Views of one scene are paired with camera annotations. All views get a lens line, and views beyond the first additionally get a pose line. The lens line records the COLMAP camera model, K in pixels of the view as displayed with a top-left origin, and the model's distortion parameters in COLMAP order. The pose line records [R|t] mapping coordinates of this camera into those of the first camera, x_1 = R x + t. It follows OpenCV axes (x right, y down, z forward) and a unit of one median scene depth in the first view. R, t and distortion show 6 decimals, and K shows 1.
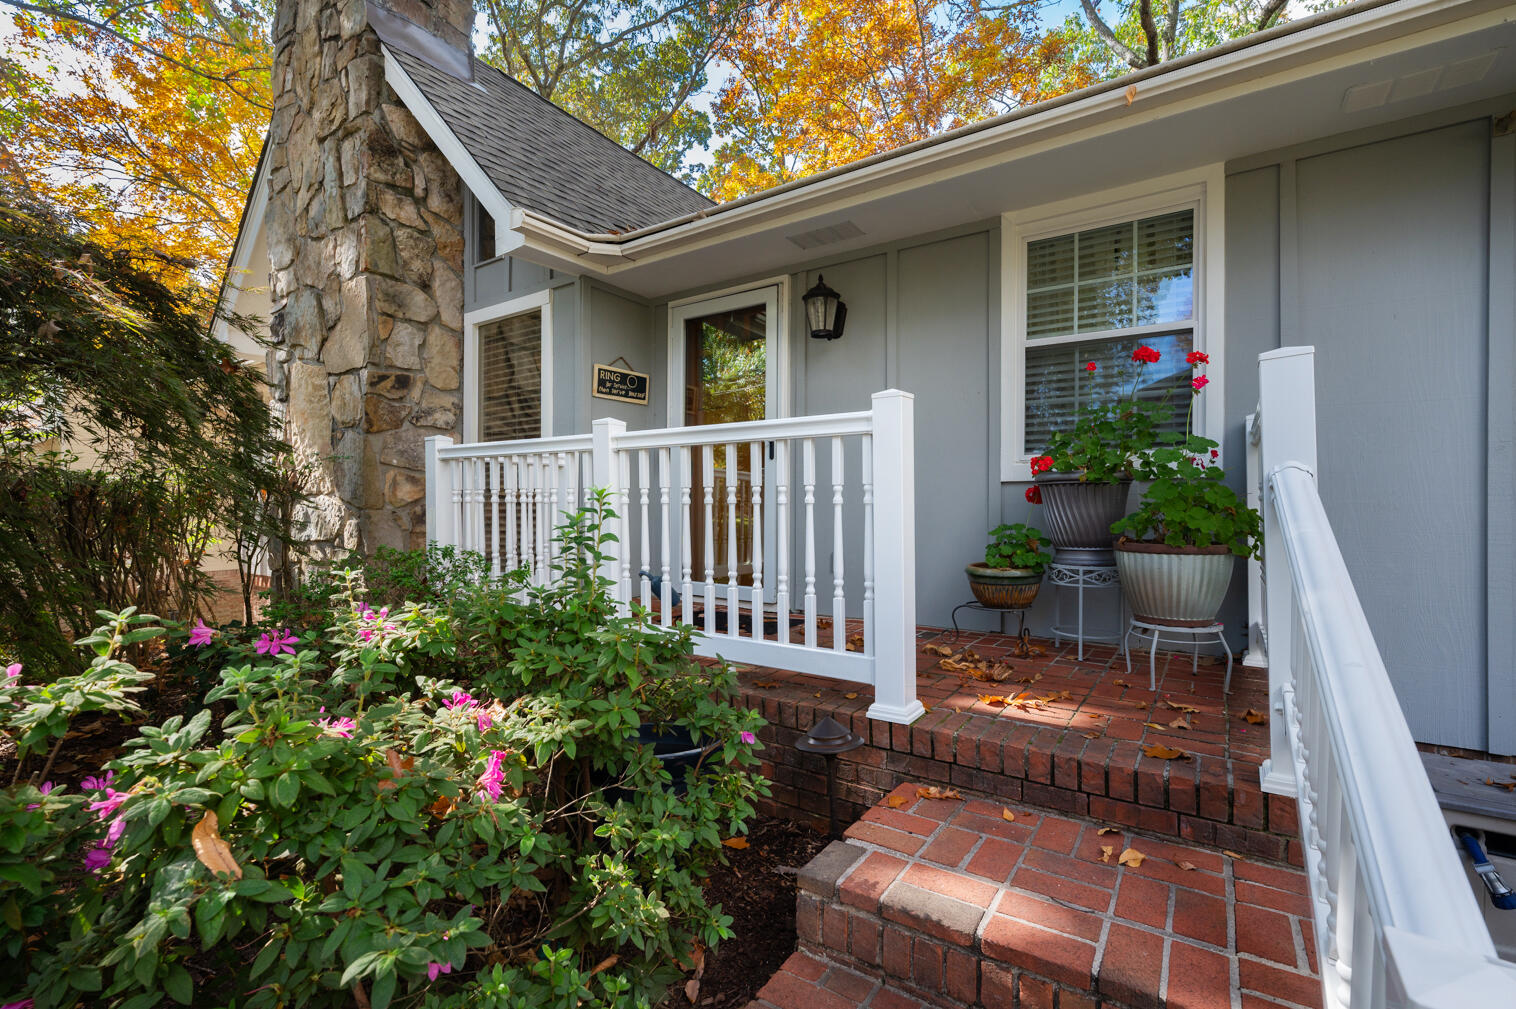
lens RADIAL K [[668.5, 0, 756.9], [0, 668.5, 507.3], [0, 0, 1]] dist [-0.000875, 0.000911]
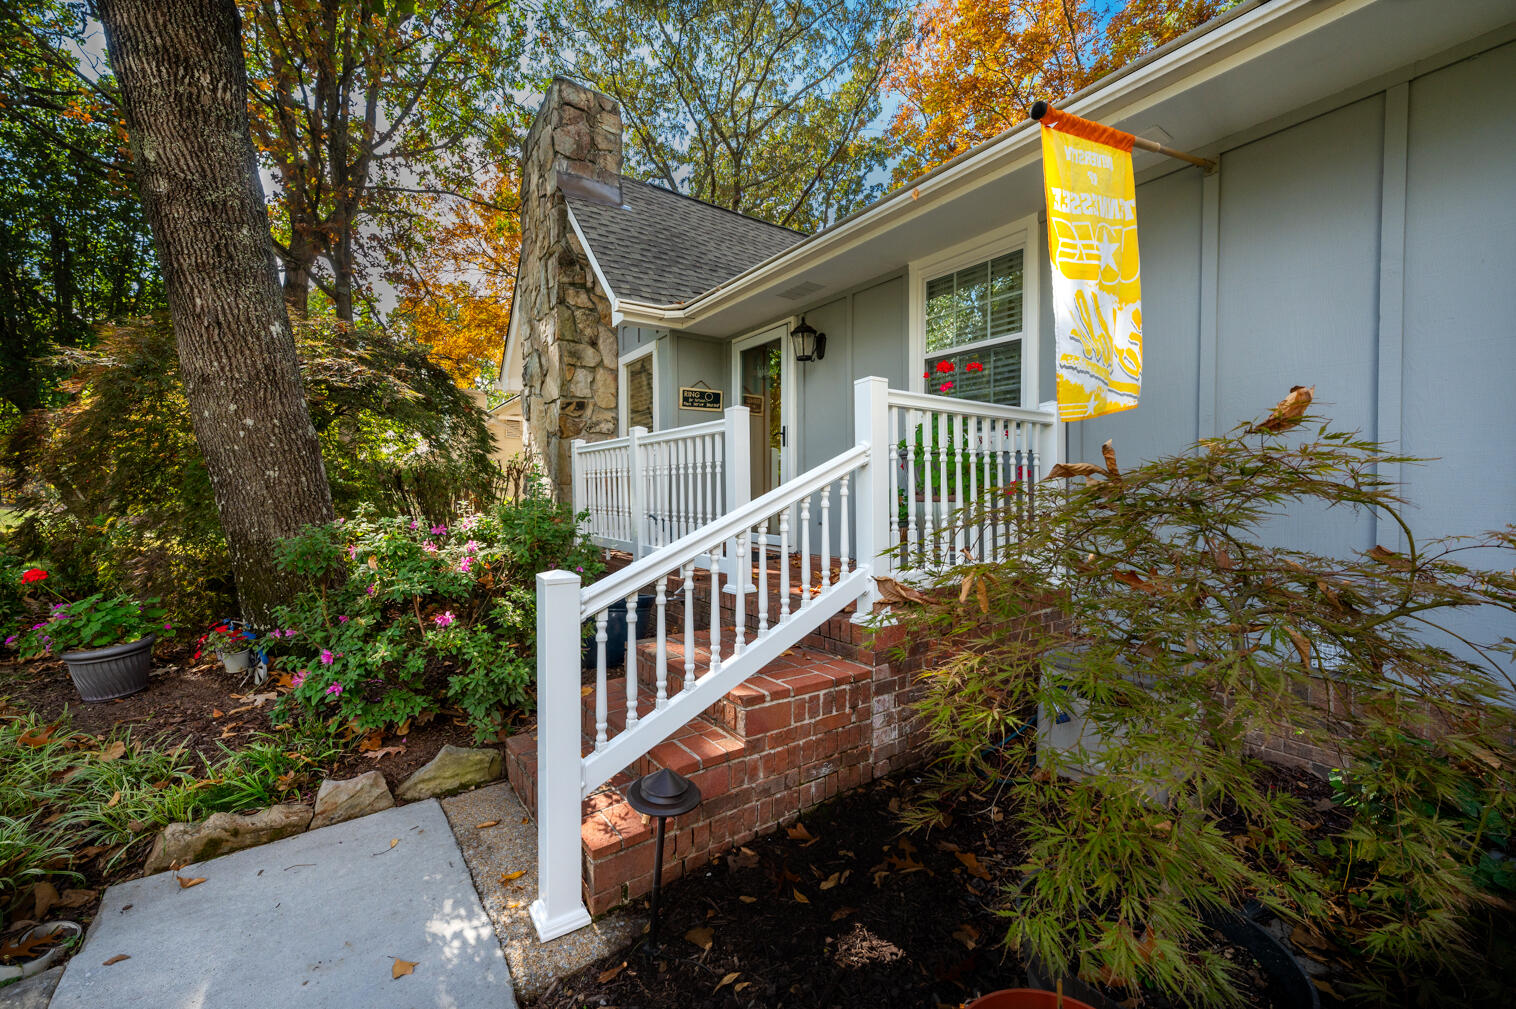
lens RADIAL K [[616.6, 0, 759.9], [0, 616.6, 506.0], [0, 0, 1]] dist [-0.001724, 0.000131]
pose [[0.933353, 0.000014, -0.358960, 0.399212], [0.008601, 0.999712, 0.022404, 0.023782], [0.358857, -0.023998, 0.933084, -0.231691]]
